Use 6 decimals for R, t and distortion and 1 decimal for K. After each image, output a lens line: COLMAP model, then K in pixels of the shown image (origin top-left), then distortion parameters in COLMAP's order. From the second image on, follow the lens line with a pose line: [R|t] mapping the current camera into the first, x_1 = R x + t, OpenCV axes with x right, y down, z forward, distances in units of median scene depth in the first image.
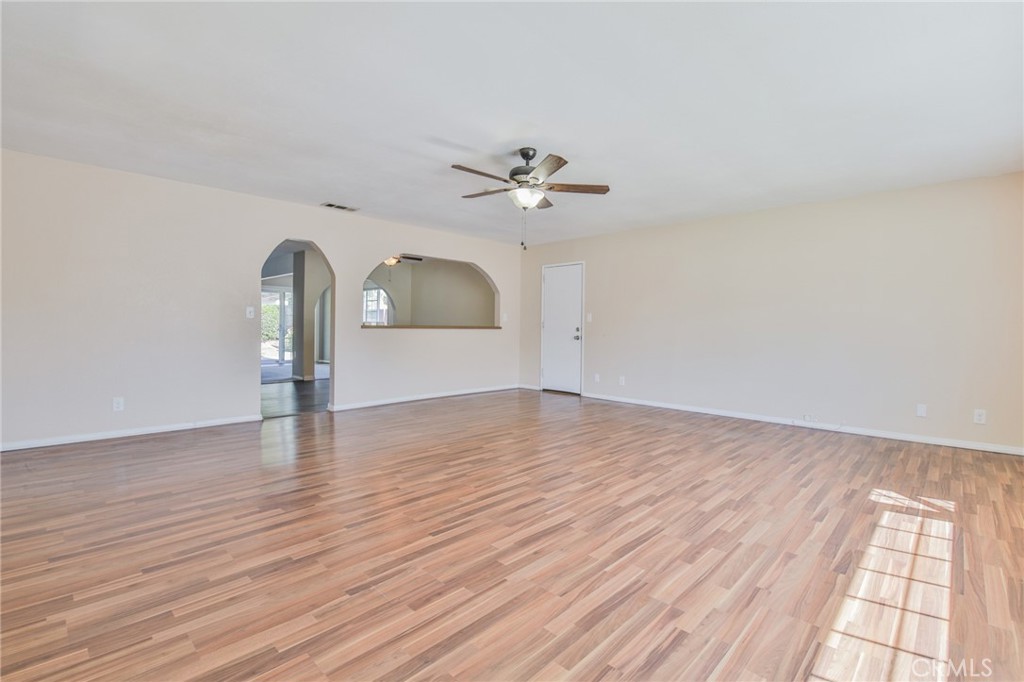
lens RADIAL K [[465.5, 0, 512.1], [0, 465.5, 334.9], [0, 0, 1]] dist [0.000489, -0.011178]
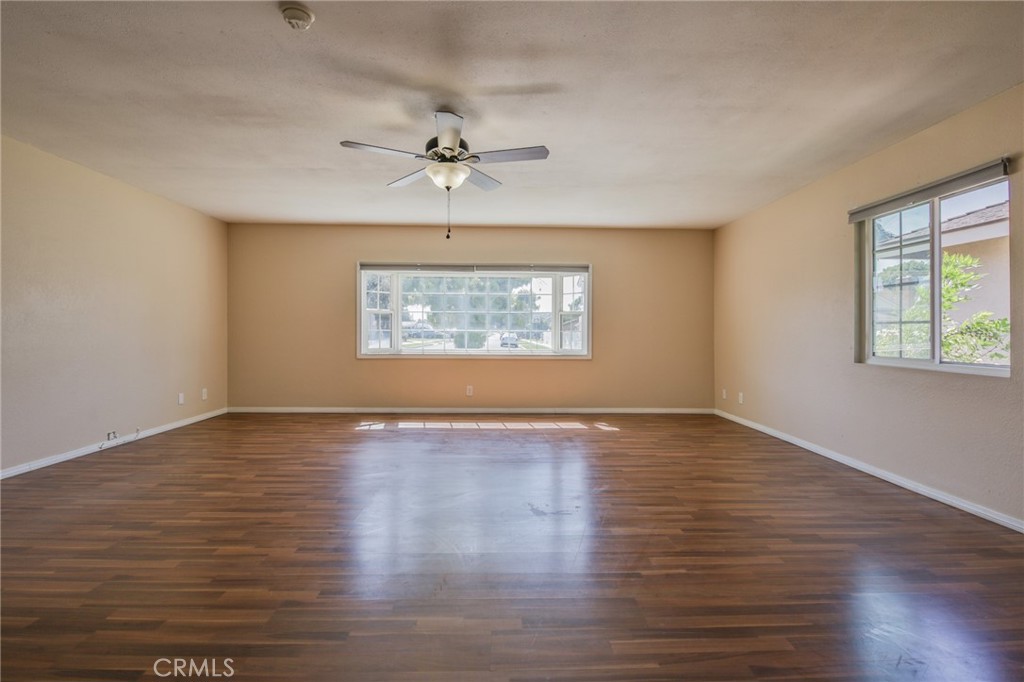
lens RADIAL K [[465.5, 0, 512.1], [0, 465.5, 334.9], [0, 0, 1]] dist [0.000489, -0.011178]
pose [[-0.710602, -0.019312, 0.703329, -0.810364], [-0.001562, 0.999664, 0.025871, -0.044442], [-0.703593, 0.017285, -0.710393, 1.924777]]
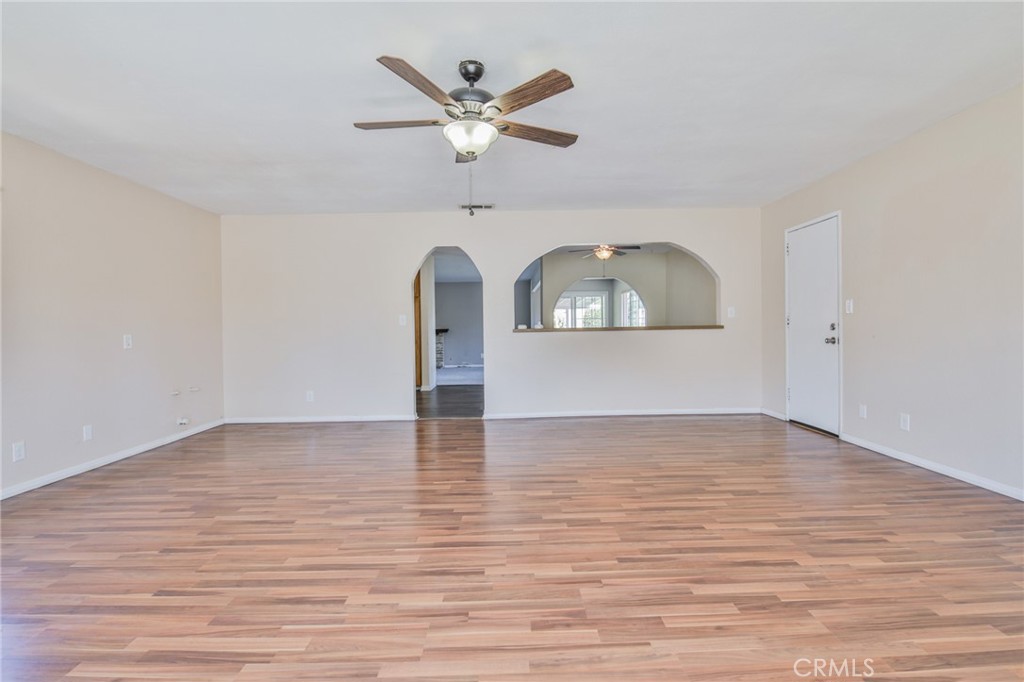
lens RADIAL K [[467.1, 0, 513.8], [0, 467.1, 334.7], [0, 0, 1]] dist [-0.001078, -0.011094]
pose [[0.702987, -0.014495, -0.711055, 0.699146], [0.012961, 0.999887, -0.007569, -0.005855], [0.711084, -0.003895, 0.703096, 0.726742]]
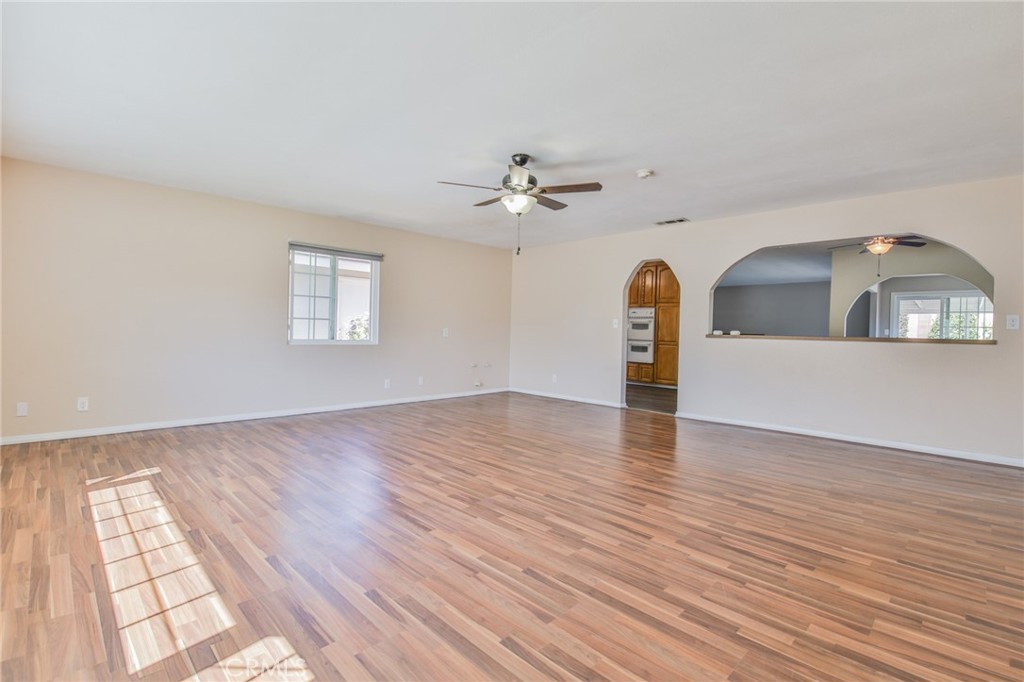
lens RADIAL K [[467.1, 0, 513.8], [0, 467.1, 334.7], [0, 0, 1]] dist [-0.001078, -0.011094]
pose [[-0.017785, -0.002255, -0.999839, 1.338878], [-0.037153, 0.999308, -0.001593, -0.008127], [0.999151, 0.037118, -0.017857, 1.298262]]
